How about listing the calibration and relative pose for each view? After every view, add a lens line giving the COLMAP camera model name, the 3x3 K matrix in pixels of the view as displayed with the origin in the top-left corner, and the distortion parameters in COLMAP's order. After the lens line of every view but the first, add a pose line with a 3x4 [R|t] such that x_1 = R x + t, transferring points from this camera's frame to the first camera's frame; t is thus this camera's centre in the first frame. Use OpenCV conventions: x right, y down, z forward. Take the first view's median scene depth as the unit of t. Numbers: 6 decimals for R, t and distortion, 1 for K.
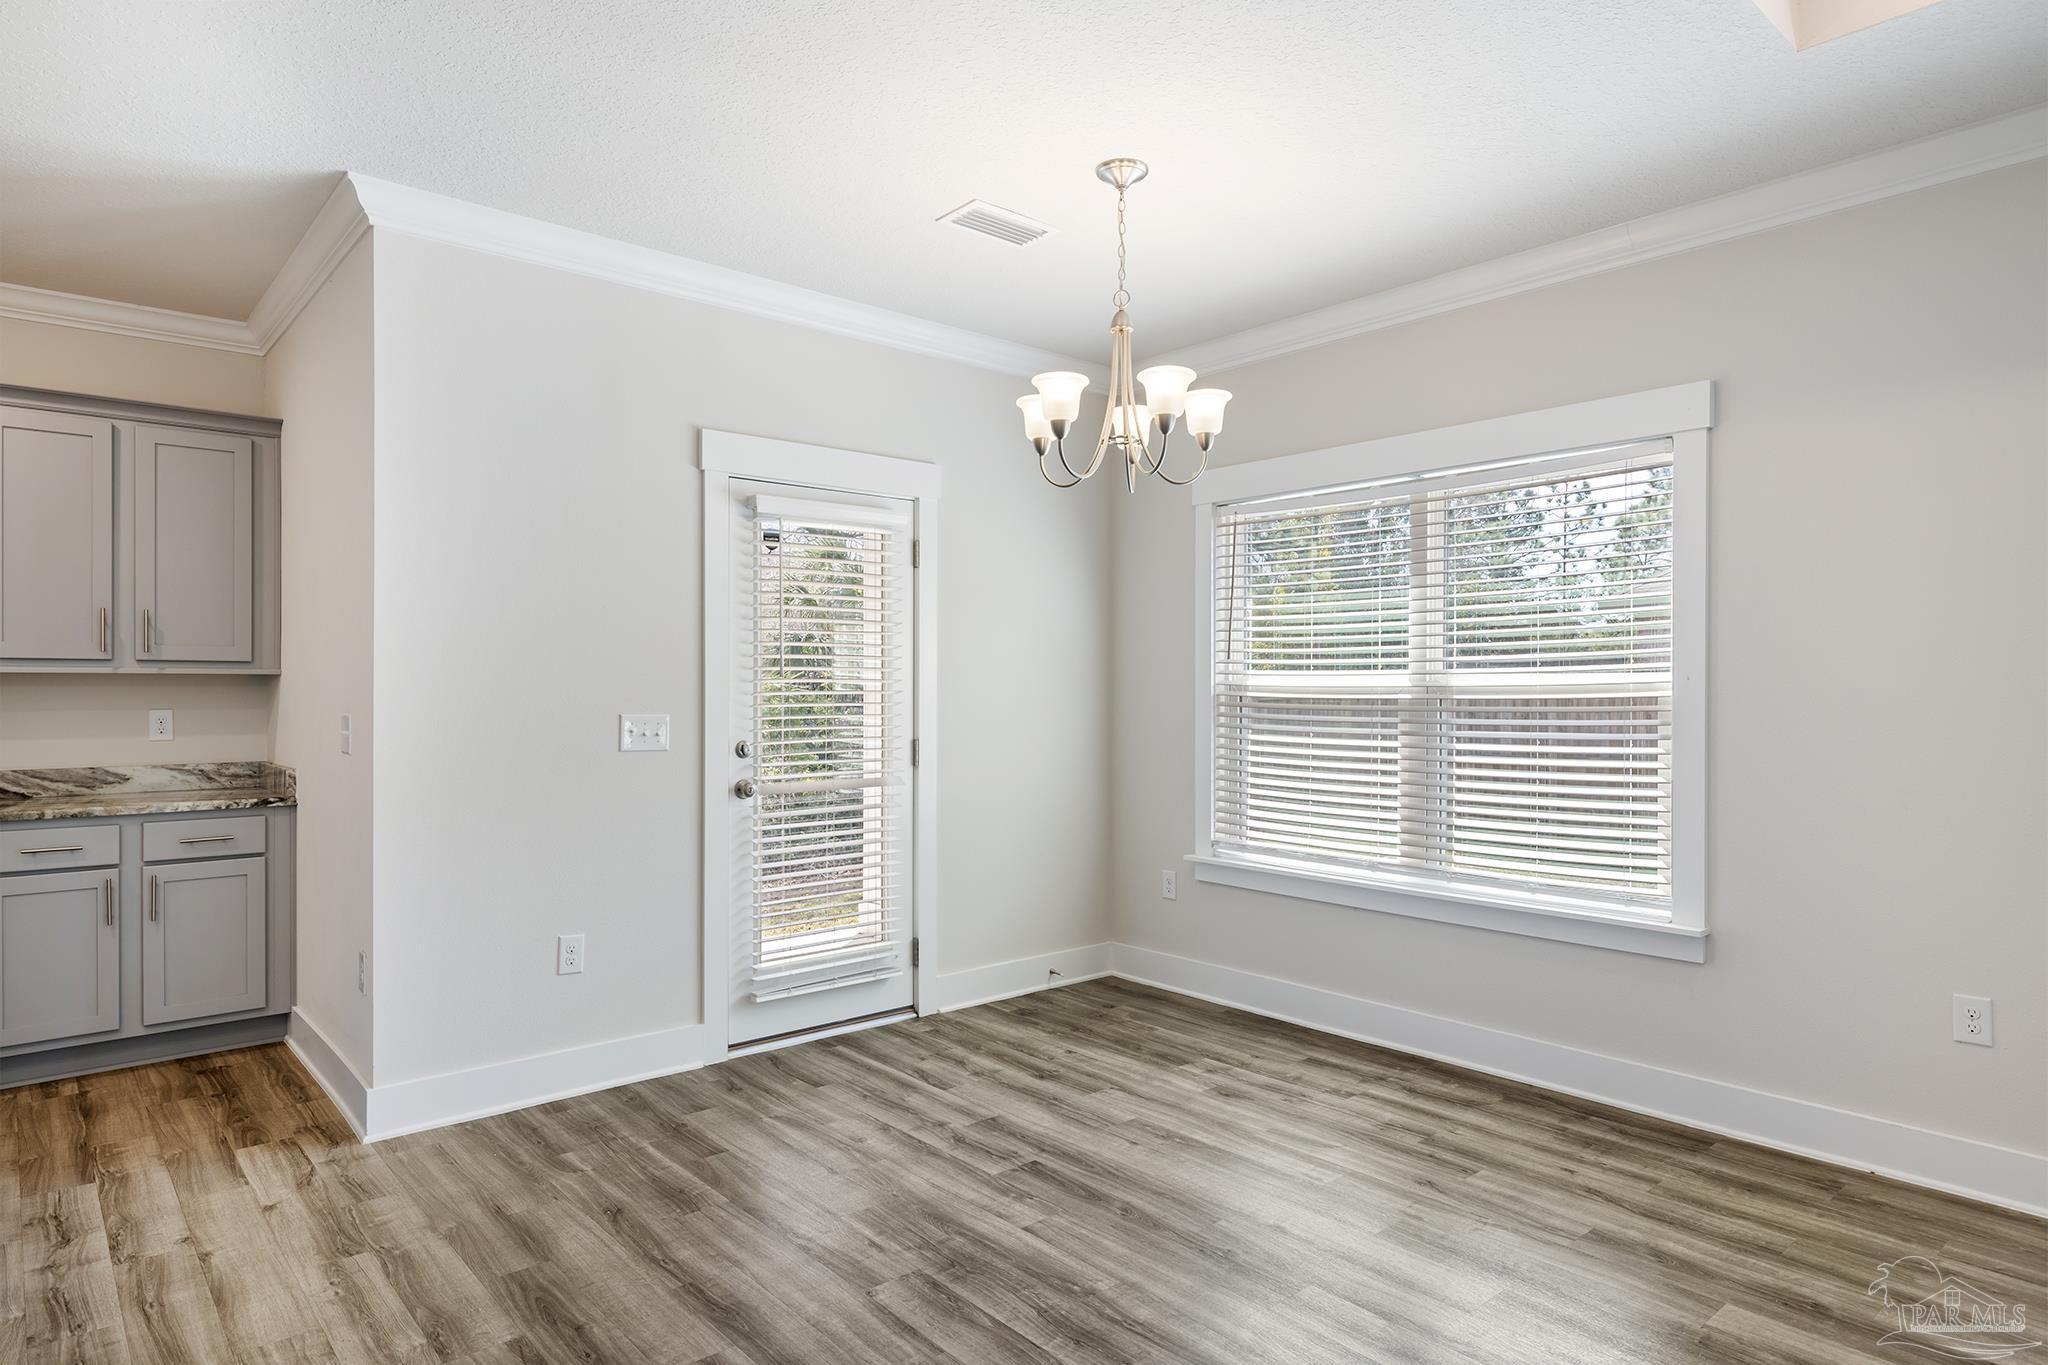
lens RADIAL K [[1177.3, 0, 1034.3], [0, 1177.3, 691.3], [0, 0, 1]] dist [0.008641, 0.000666]
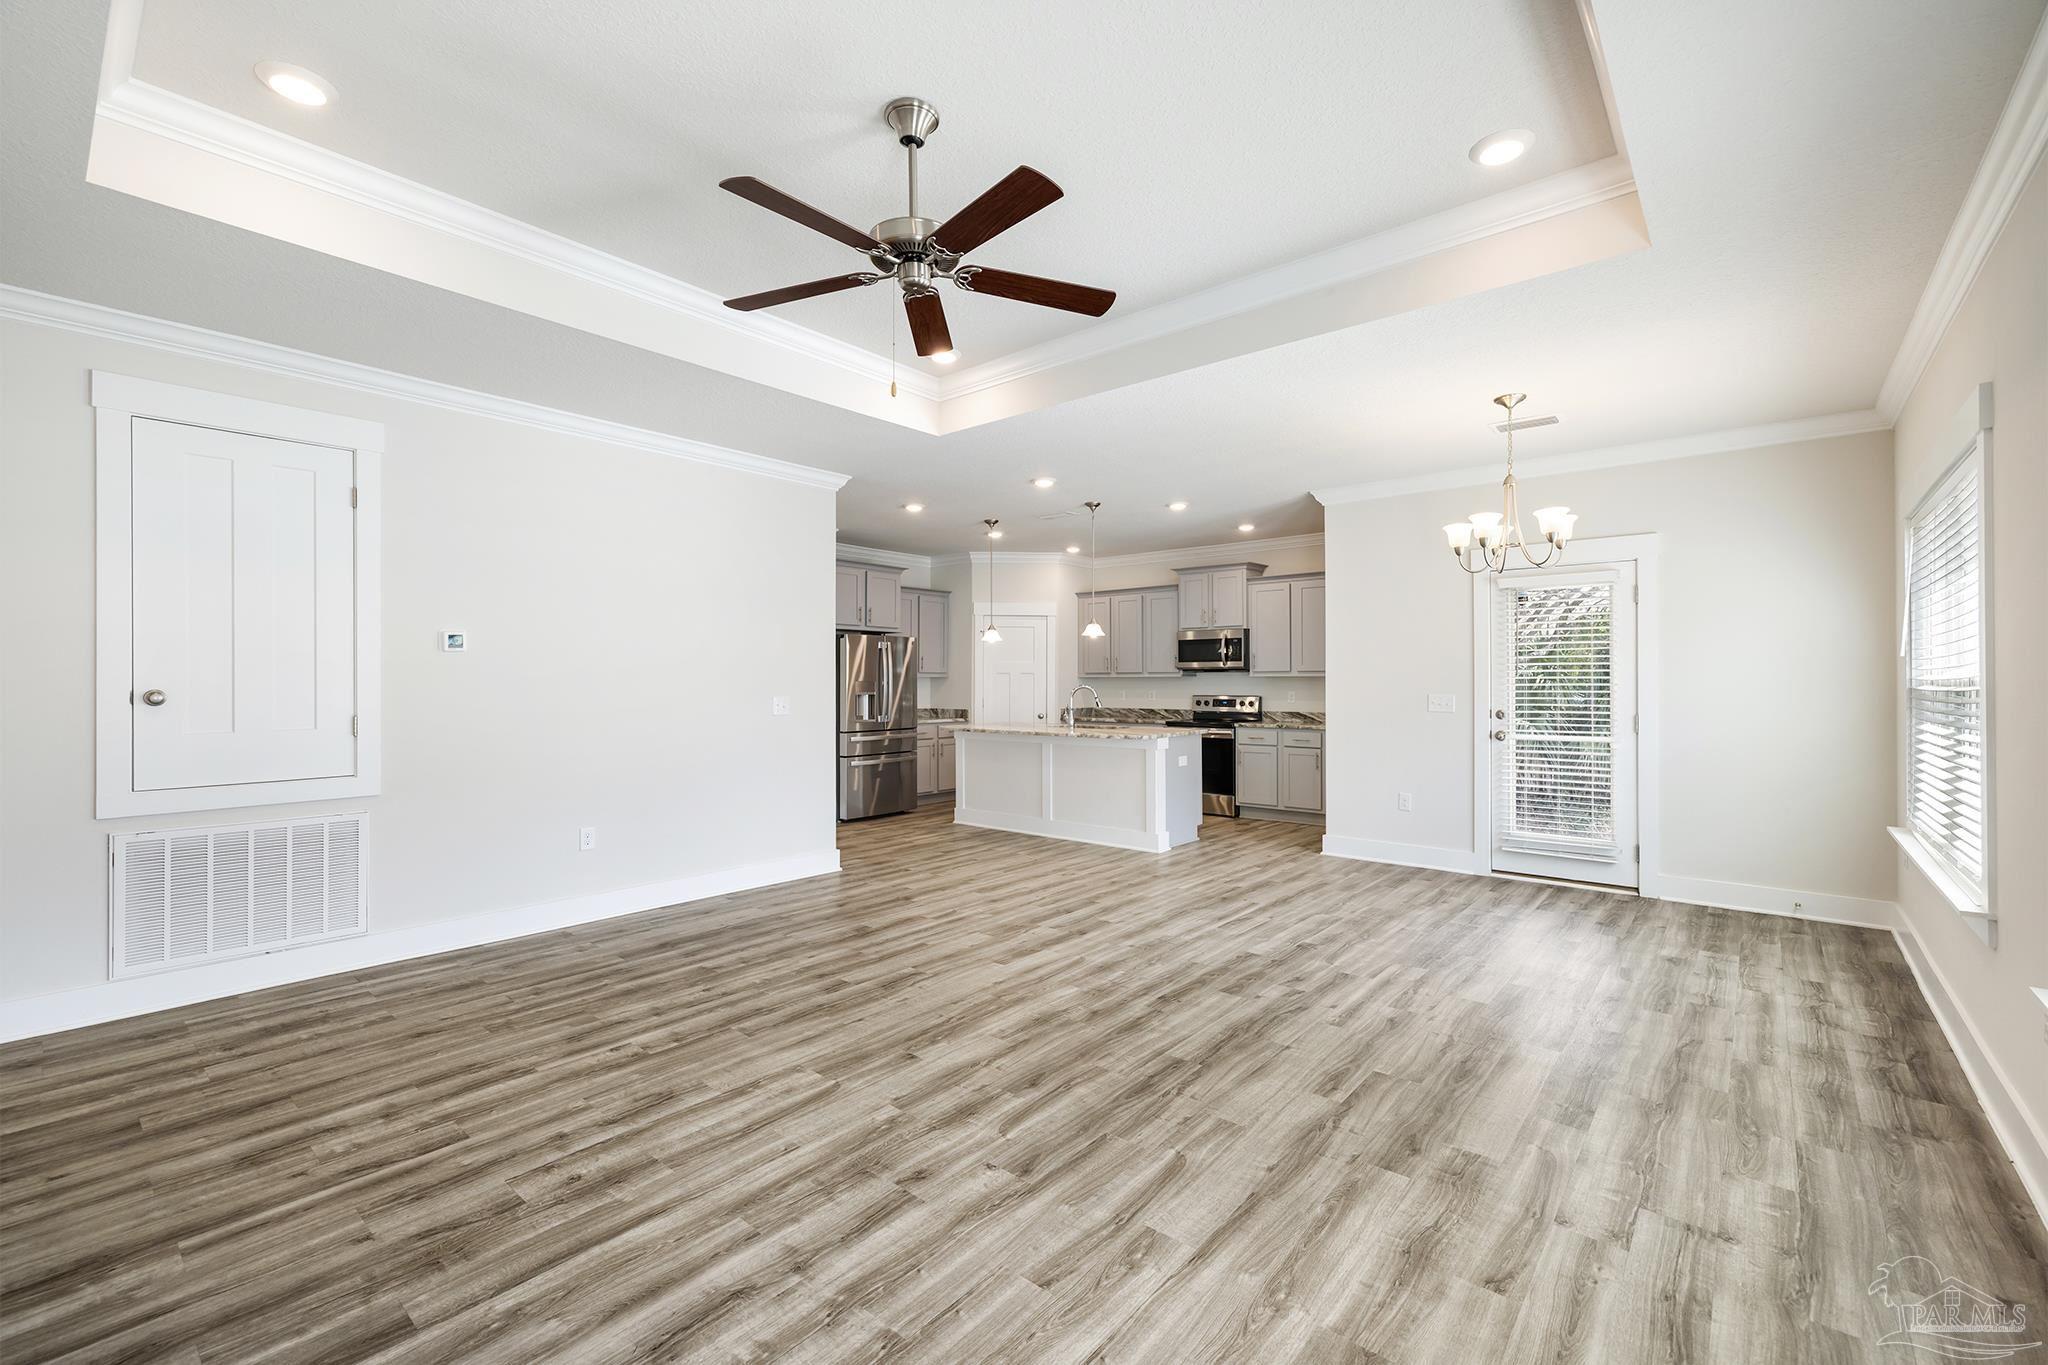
lens RADIAL K [[862.0, 0, 1018.1], [0, 862.0, 671.8], [0, 0, 1]] dist [-0.000621, 0.001675]
pose [[0.137562, -0.011320, -0.990428, 0.952196], [-0.000180, 0.999934, -0.011454, -0.002790], [0.990493, 0.001753, 0.137551, 0.050756]]
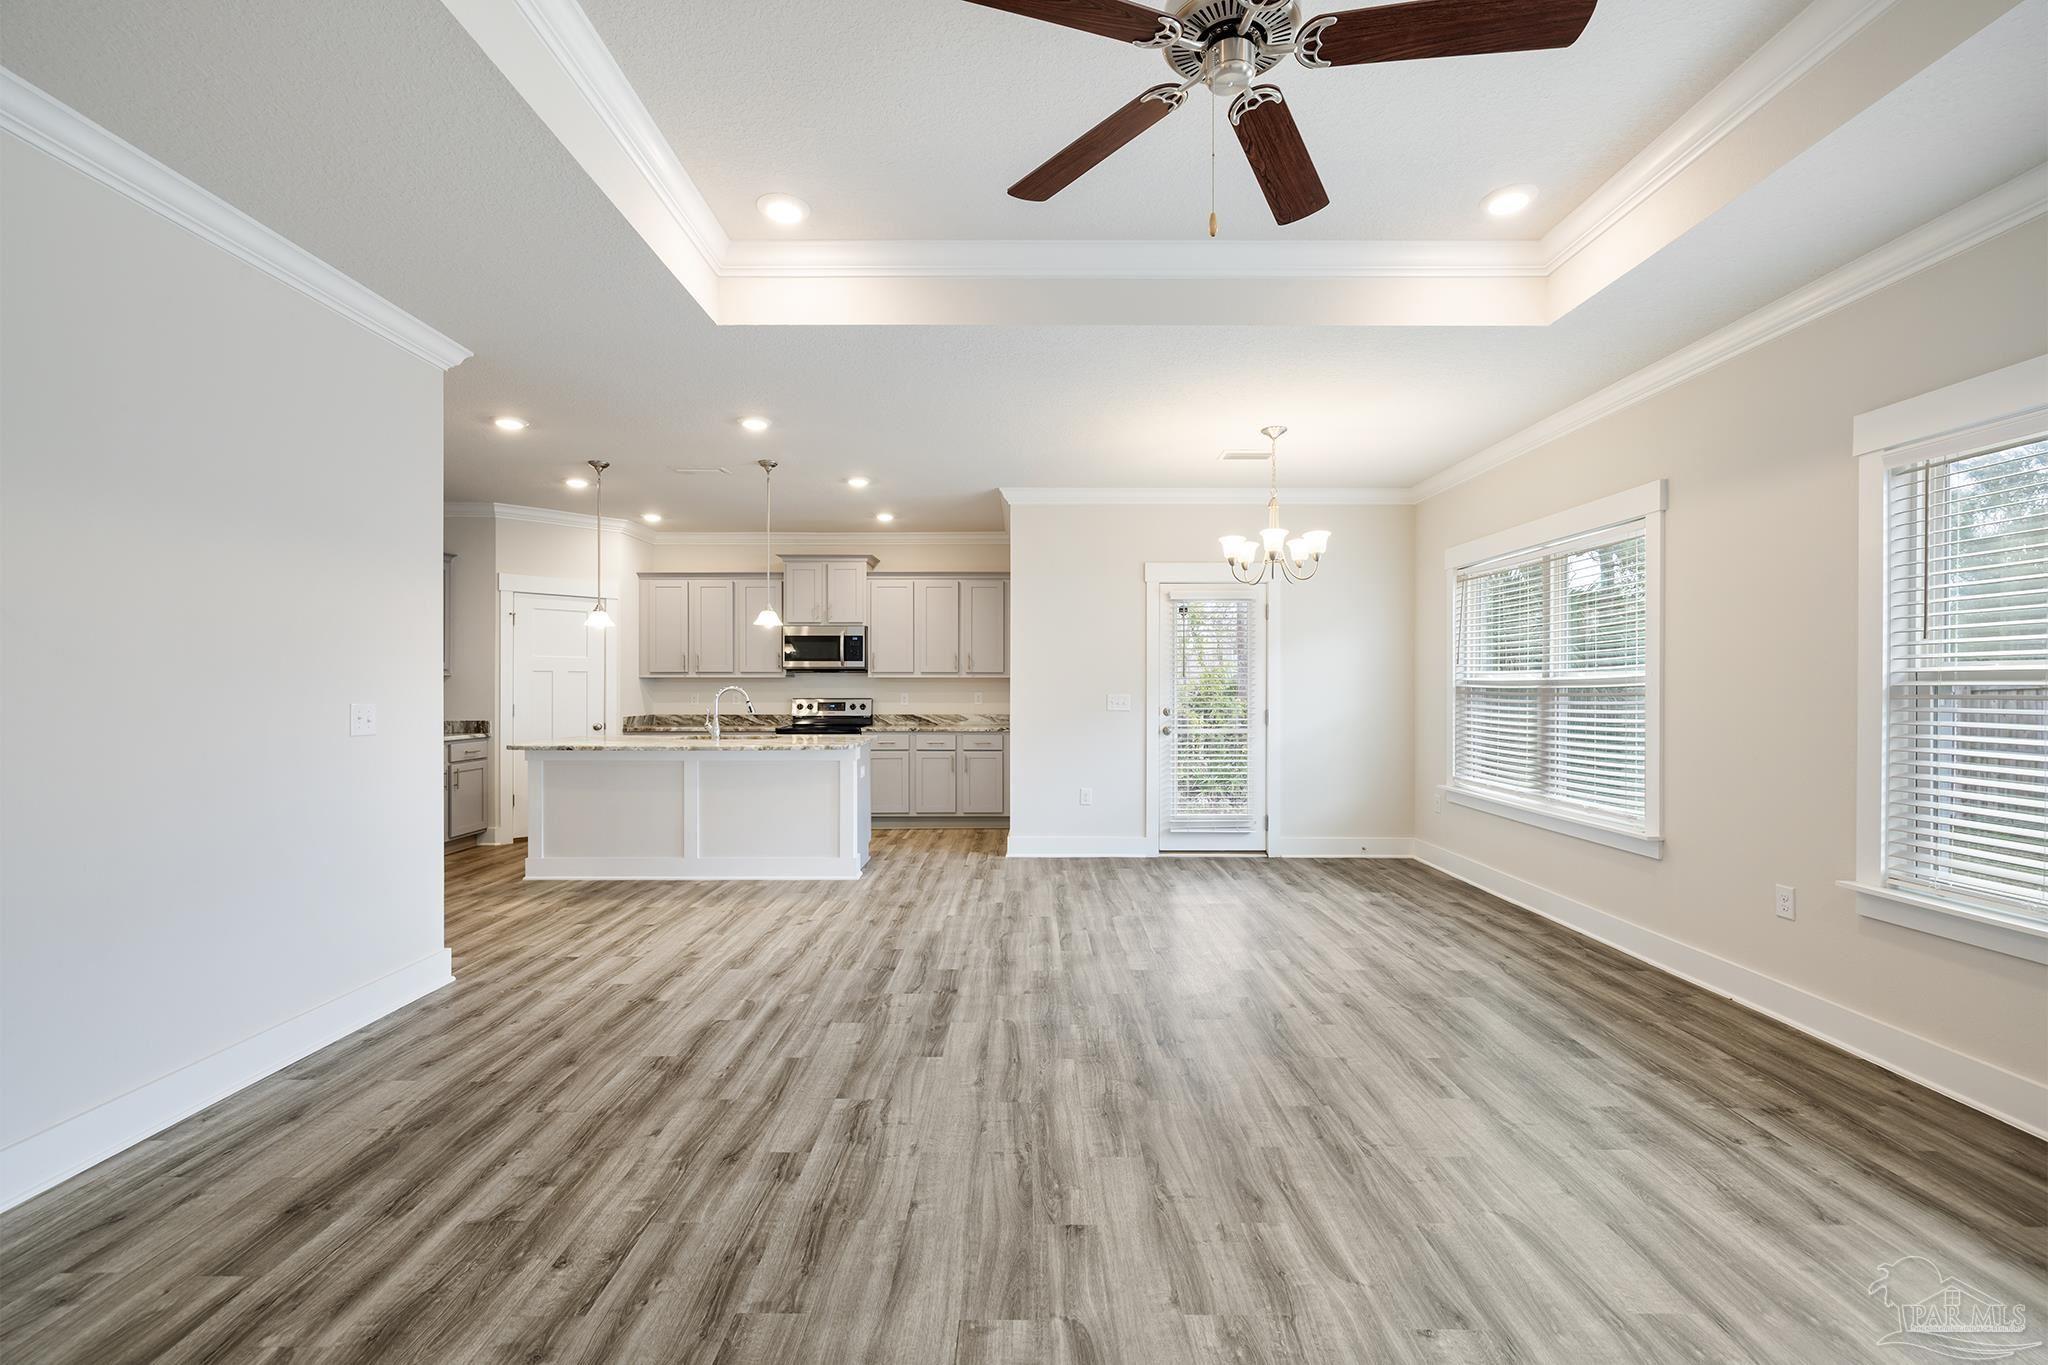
lens RADIAL K [[862.0, 0, 1022.0], [0, 862.0, 689.4], [0, 0, 1]] dist [-0.000621, 0.001675]
pose [[0.749960, 0.002721, -0.661478, 0.546655], [-0.001275, 0.999996, 0.002668, 0.004748], [0.661482, -0.001157, 0.749960, -0.307113]]
